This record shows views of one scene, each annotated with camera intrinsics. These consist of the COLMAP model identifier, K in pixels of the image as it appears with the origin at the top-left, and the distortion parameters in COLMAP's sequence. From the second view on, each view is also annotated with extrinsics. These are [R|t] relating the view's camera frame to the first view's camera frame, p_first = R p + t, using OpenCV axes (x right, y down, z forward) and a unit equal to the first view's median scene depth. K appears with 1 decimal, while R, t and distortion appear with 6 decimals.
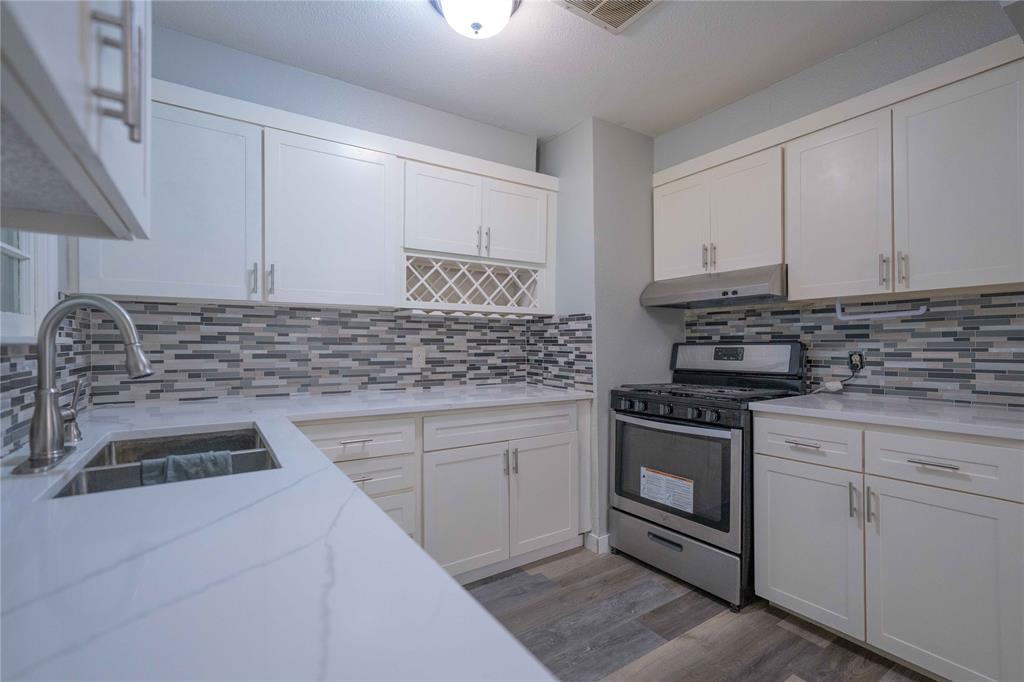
lens RADIAL K [[463.2, 0, 512.0], [0, 463.2, 341.0], [0, 0, 1]] dist [-0.002027, 0.001298]
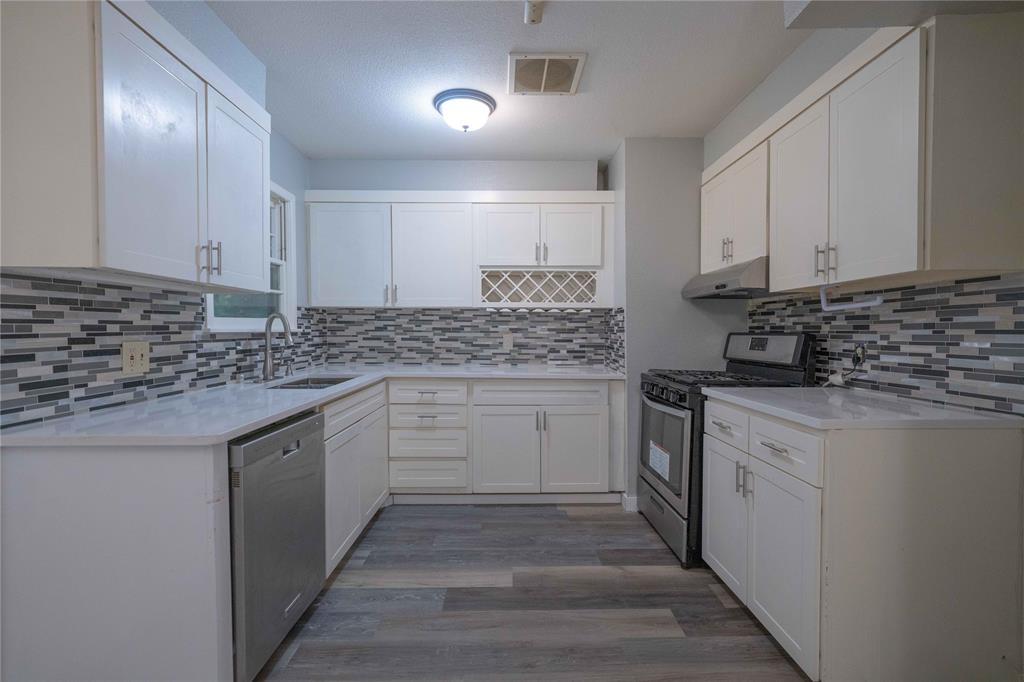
lens RADIAL K [[463.2, 0, 512.0], [0, 463.2, 341.0], [0, 0, 1]] dist [-0.002027, 0.001298]
pose [[0.837030, 0.017055, -0.546892, 0.629687], [-0.000718, 0.999547, 0.030072, -0.009856], [0.547157, -0.024779, 0.836663, -0.151456]]
